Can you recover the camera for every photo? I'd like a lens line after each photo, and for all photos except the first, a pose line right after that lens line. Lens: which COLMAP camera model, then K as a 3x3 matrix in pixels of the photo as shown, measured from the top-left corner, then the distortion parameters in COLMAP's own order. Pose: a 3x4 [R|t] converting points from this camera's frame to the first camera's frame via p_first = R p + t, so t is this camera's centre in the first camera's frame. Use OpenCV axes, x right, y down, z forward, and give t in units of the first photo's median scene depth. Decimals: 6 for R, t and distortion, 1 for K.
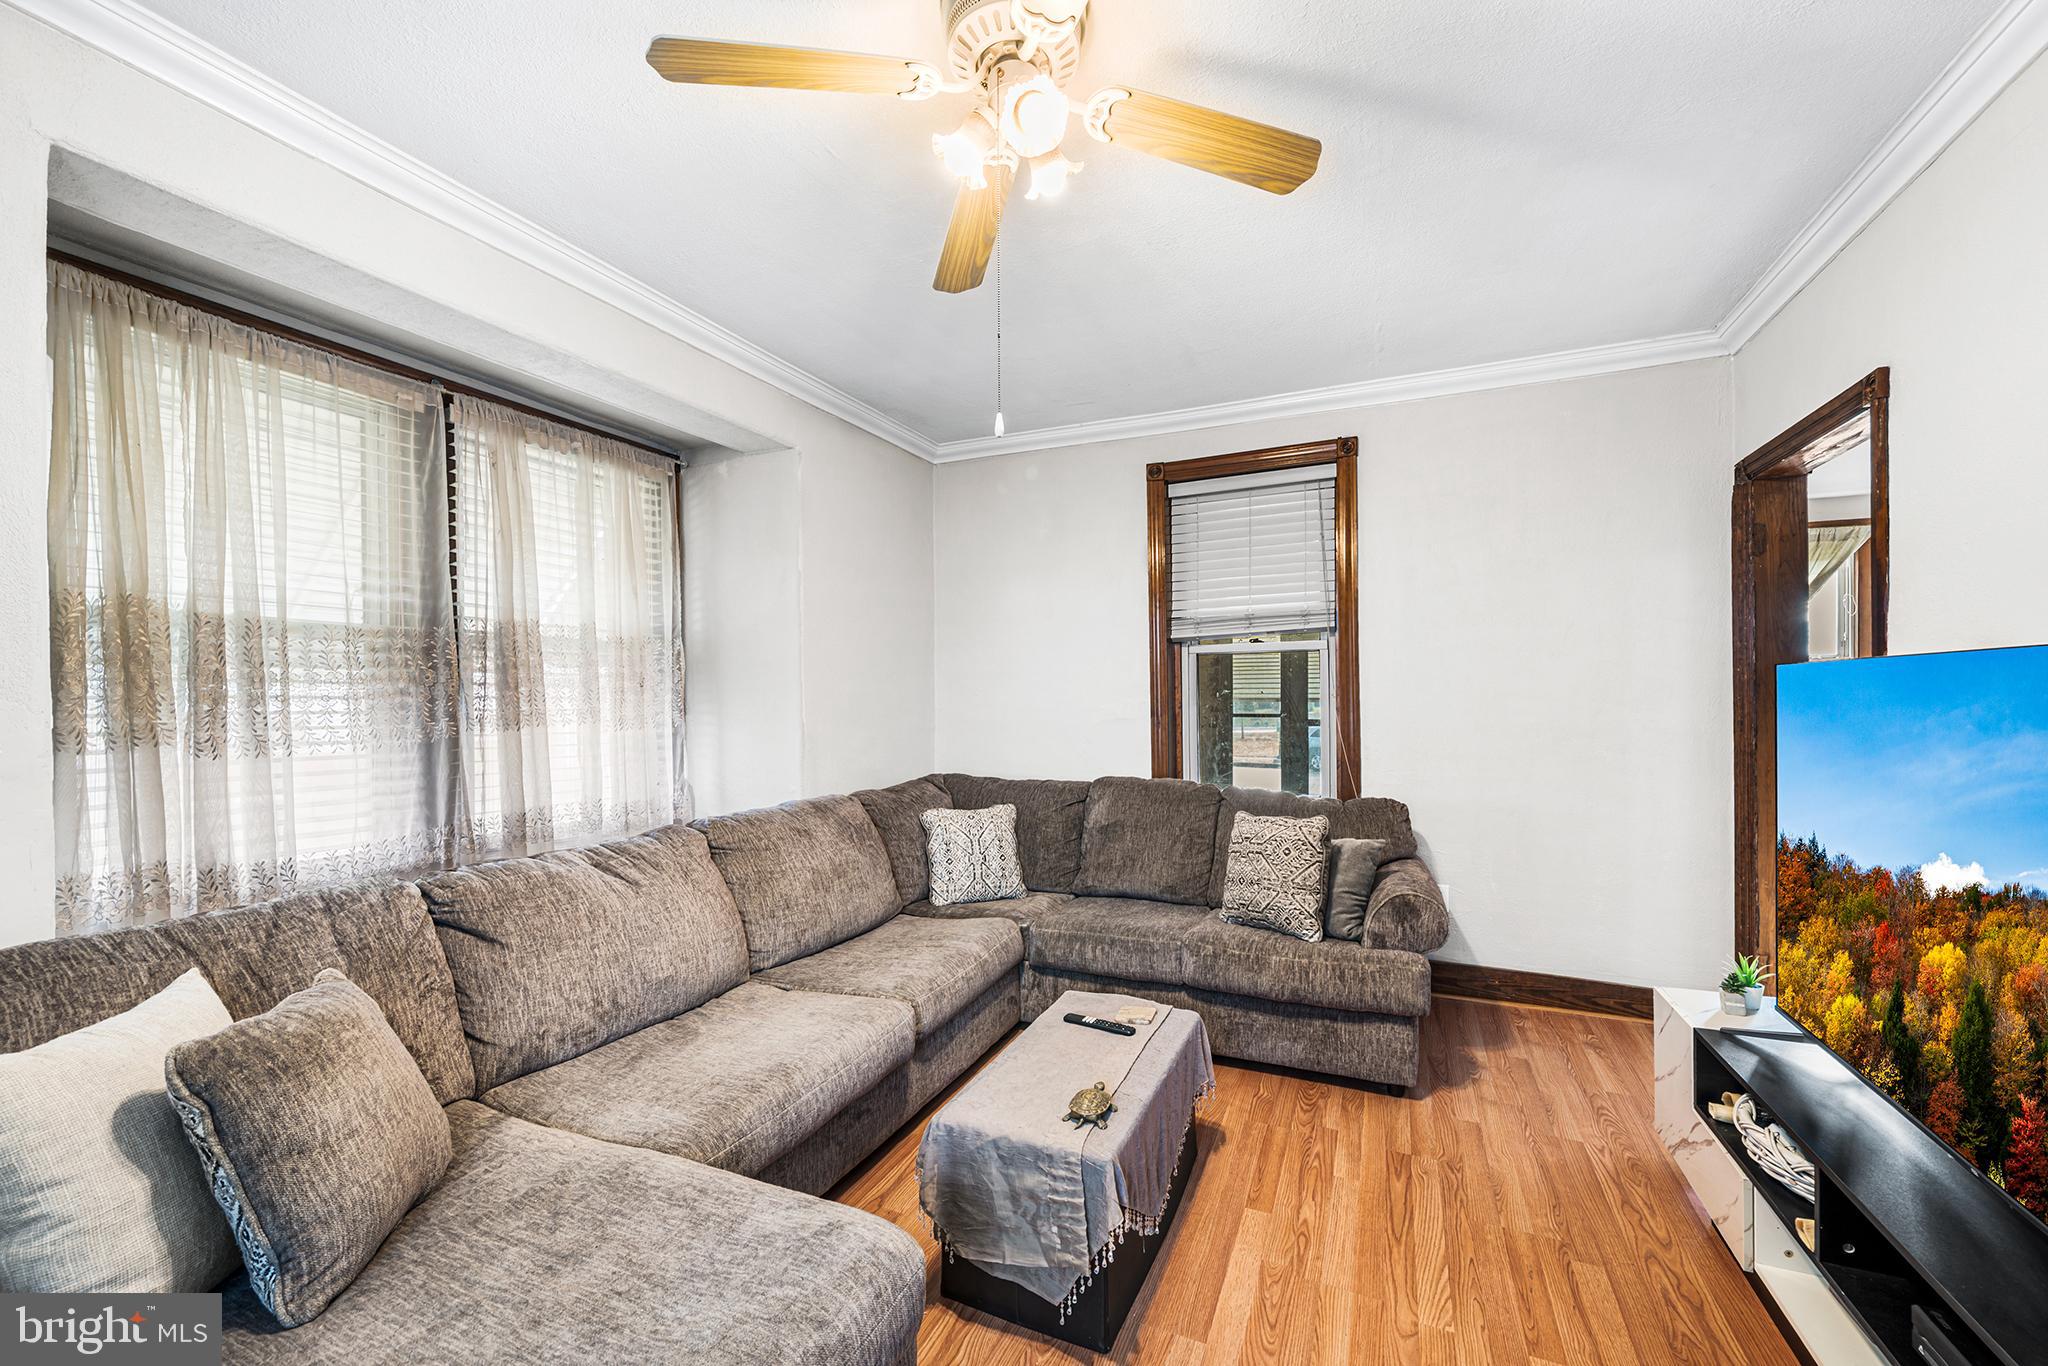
lens RADIAL K [[837.4, 0, 1007.8], [0, 837.4, 709.1], [0, 0, 1]] dist [-0.000380, -0.000216]
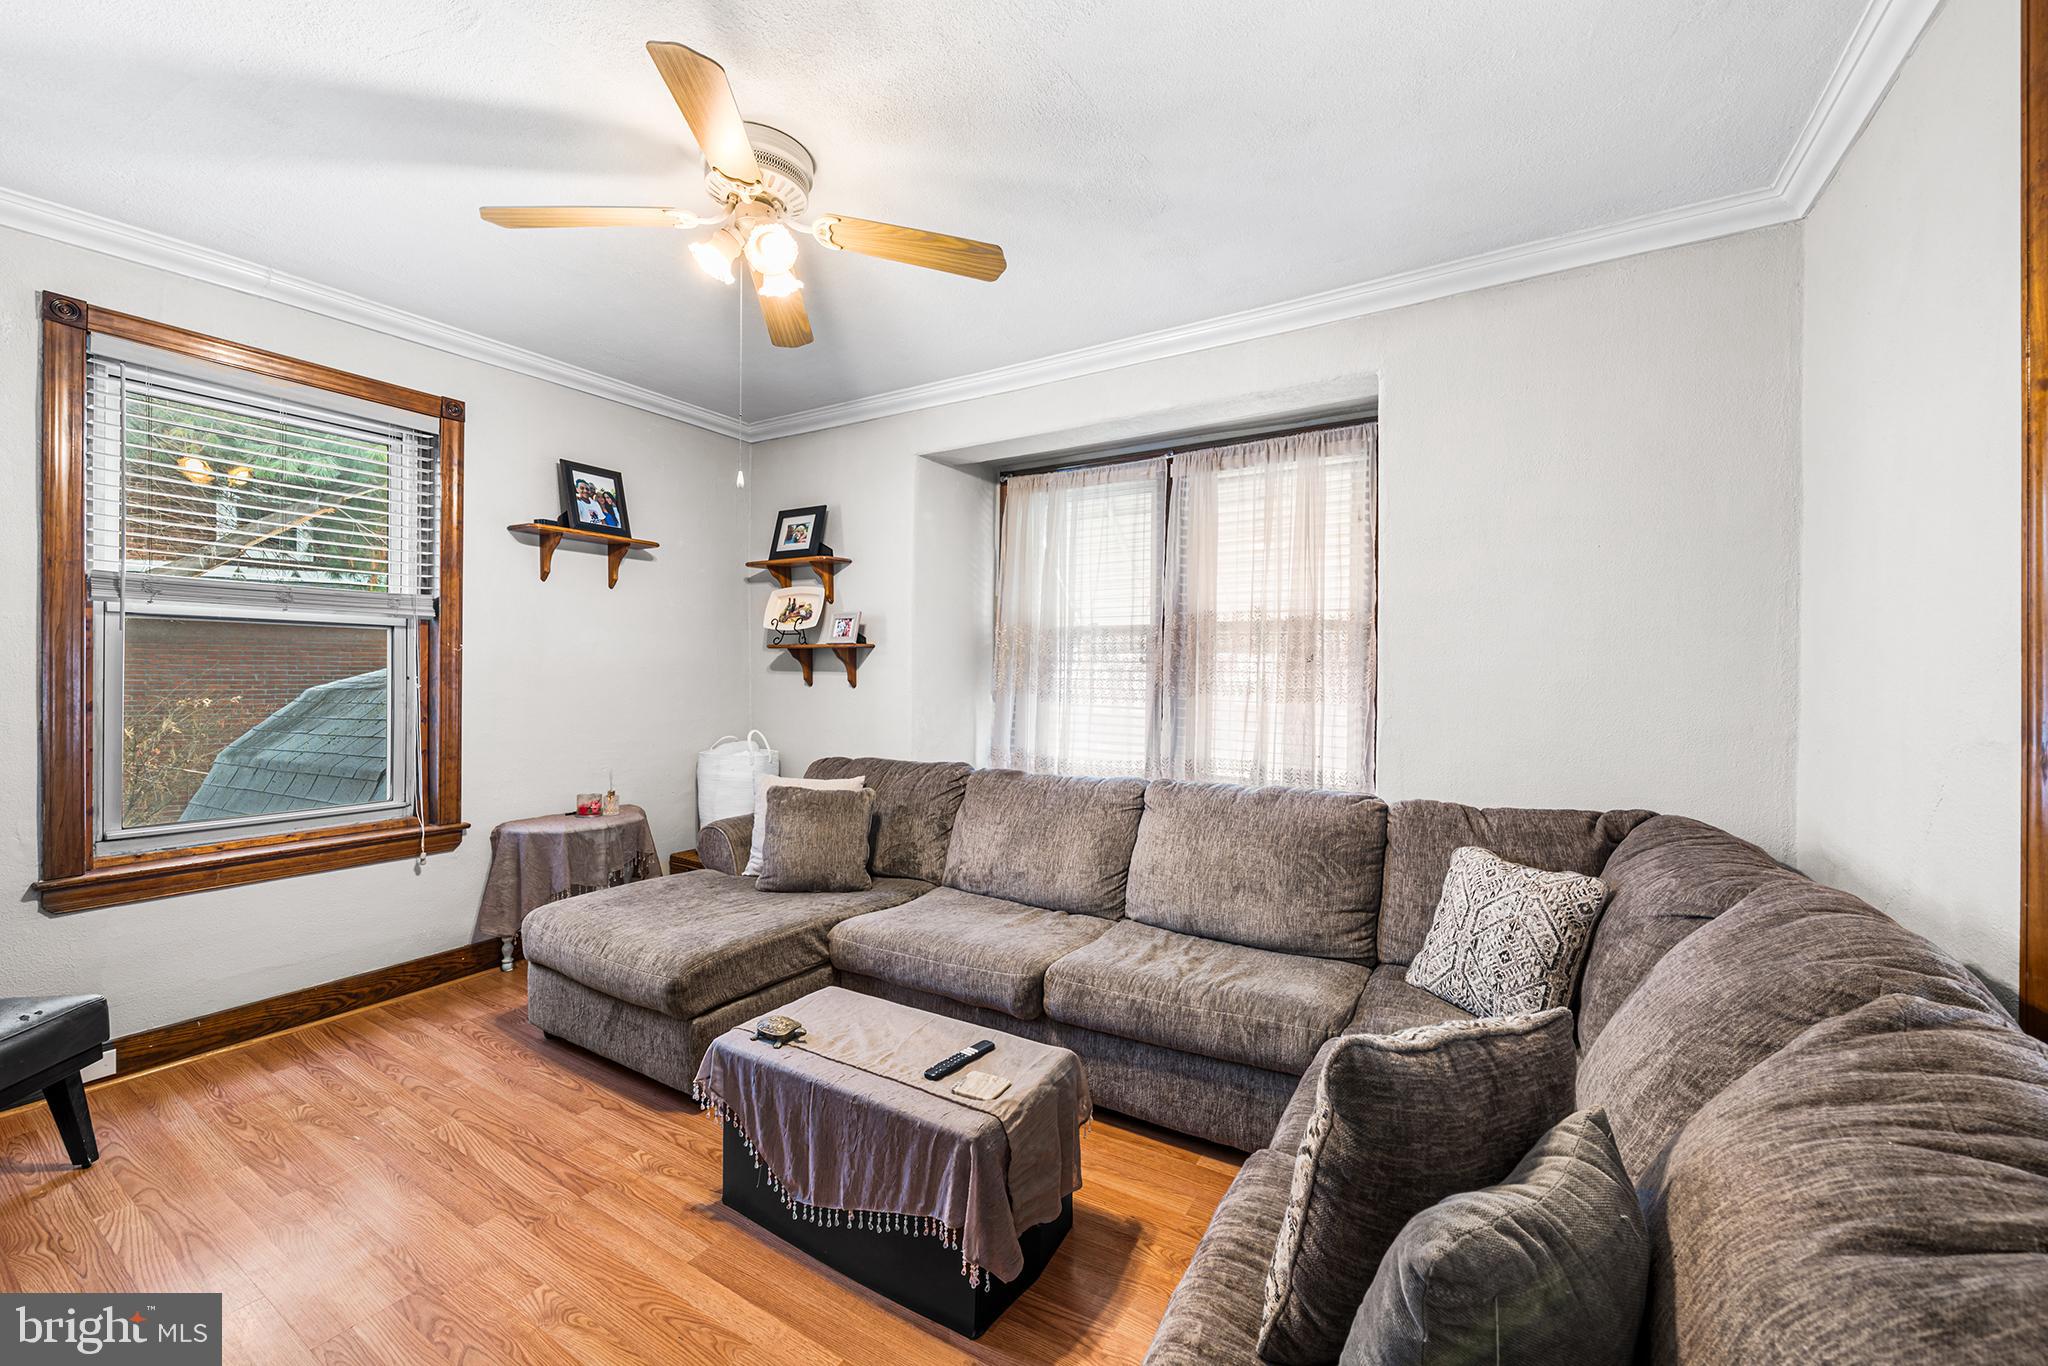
lens RADIAL K [[823.8, 0, 1022.9], [0, 823.8, 679.7], [0, 0, 1]] dist [-0.001591, -0.000268]
pose [[-0.135471, 0.030933, -0.990298, 0.968235], [-0.008228, 0.999443, 0.032345, -0.052714], [0.990747, 0.012530, -0.135141, 1.192499]]
